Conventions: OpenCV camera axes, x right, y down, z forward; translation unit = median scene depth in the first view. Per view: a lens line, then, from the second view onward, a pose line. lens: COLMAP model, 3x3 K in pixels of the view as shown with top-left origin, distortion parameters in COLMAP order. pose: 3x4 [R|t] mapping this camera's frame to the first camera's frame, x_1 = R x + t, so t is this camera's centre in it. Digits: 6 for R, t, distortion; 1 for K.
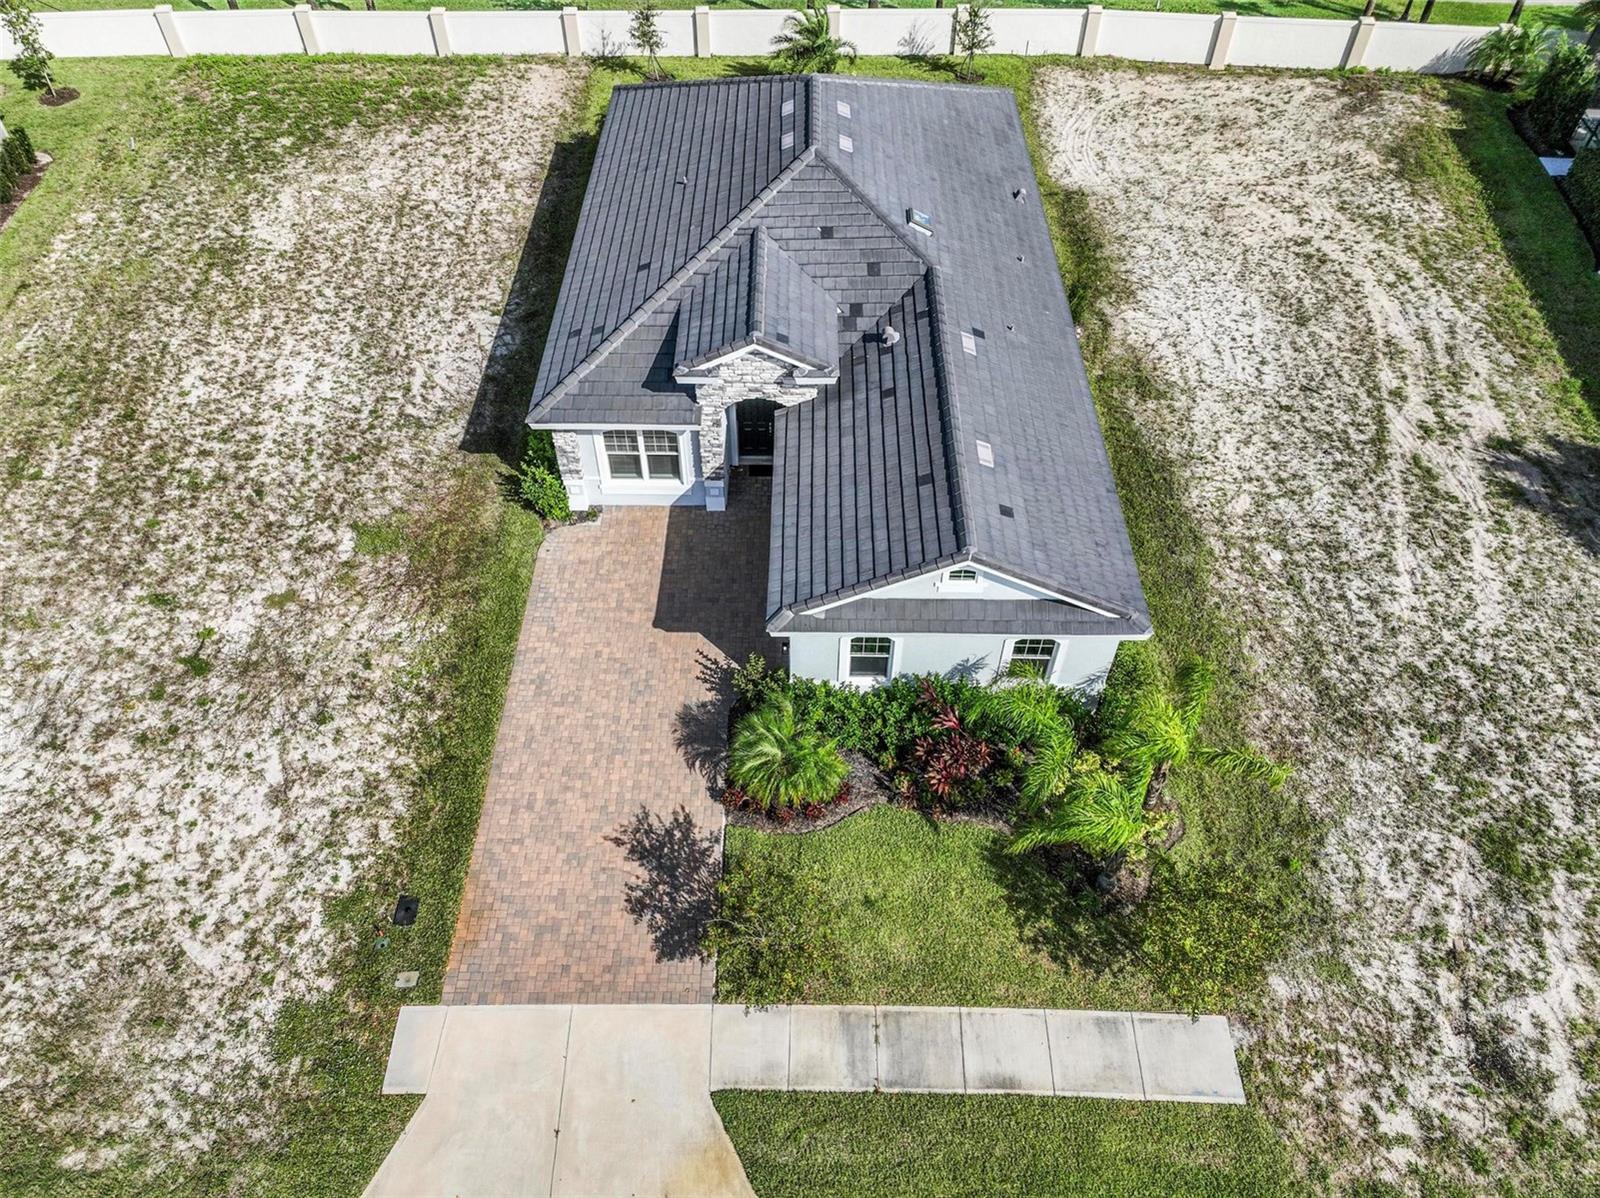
lens RADIAL K [[1138.1, 0, 801.5], [0, 1138.1, 594.1], [0, 0, 1]] dist [-0.019862, 0.042536]
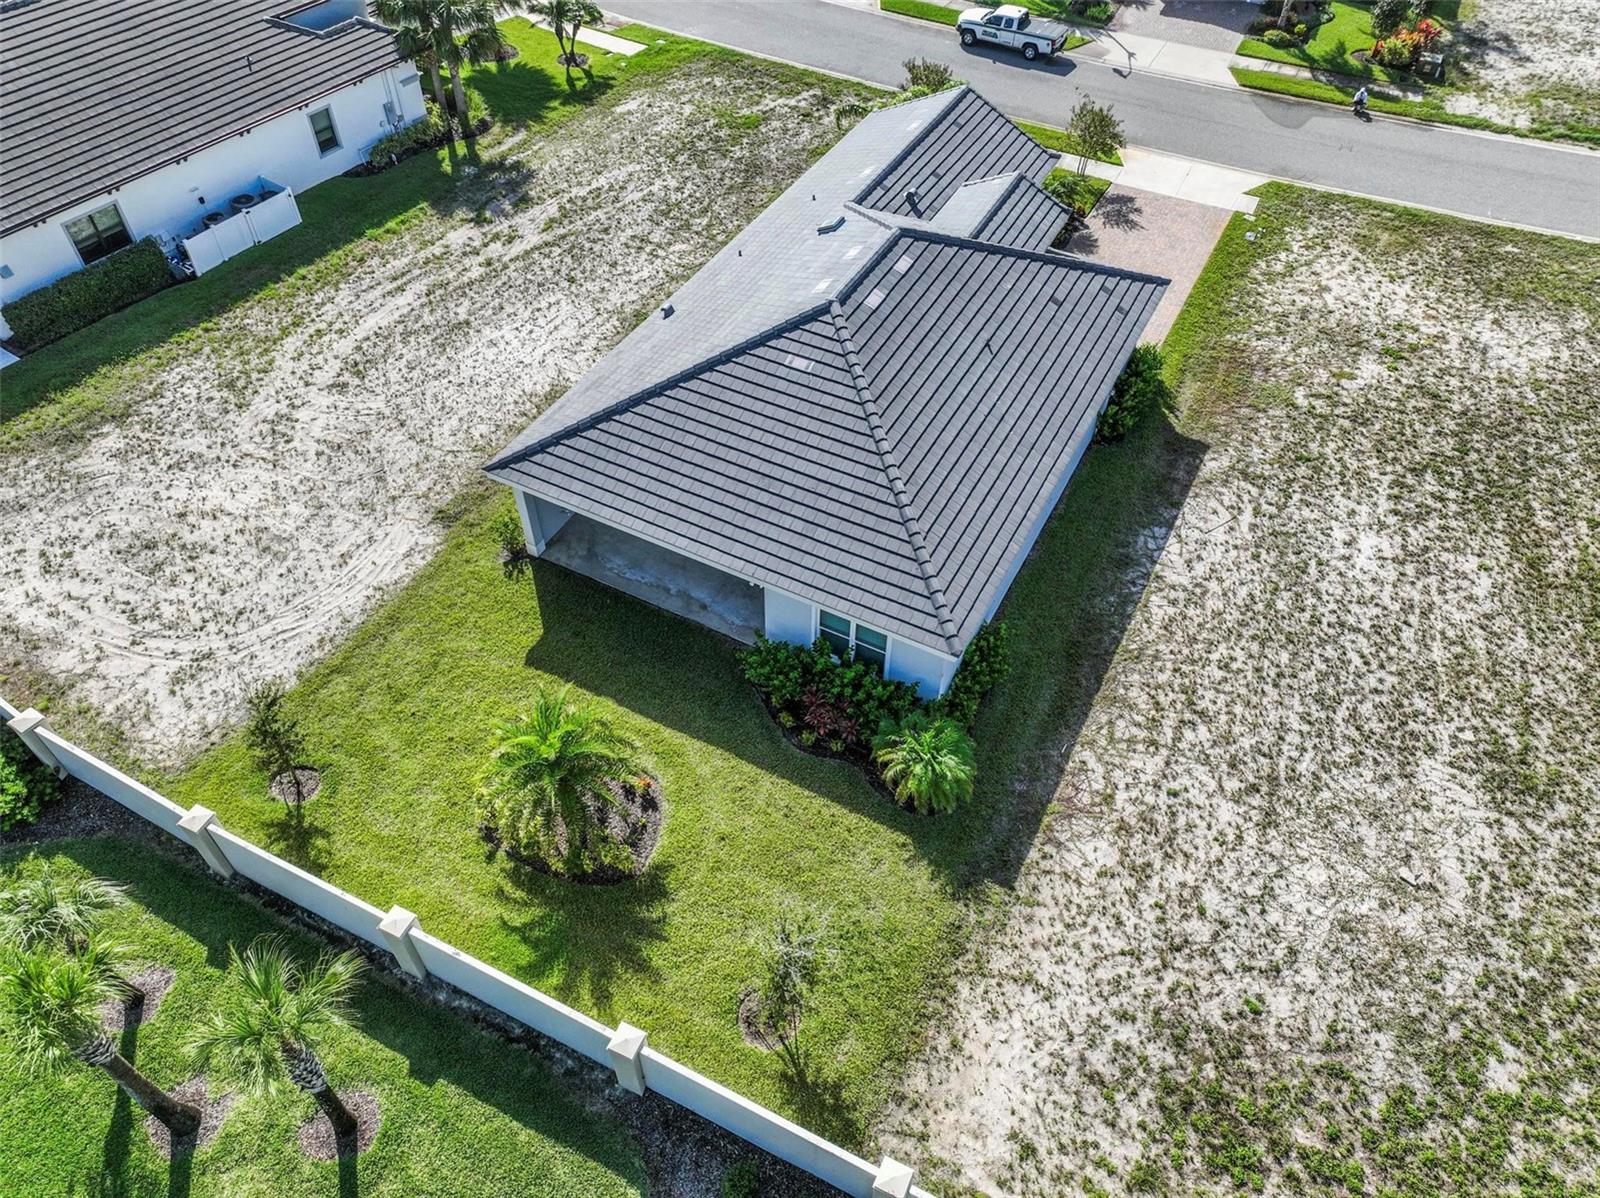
lens RADIAL K [[1131.9, 0, 798.9], [0, 1131.9, 597.0], [0, 0, 1]] dist [-0.014024, 0.032559]
pose [[-0.886951, -0.349423, 0.302028, -0.379011], [0.335086, -0.036789, 0.941469, -1.547054], [-0.317860, 0.936242, 0.149717, 1.261737]]
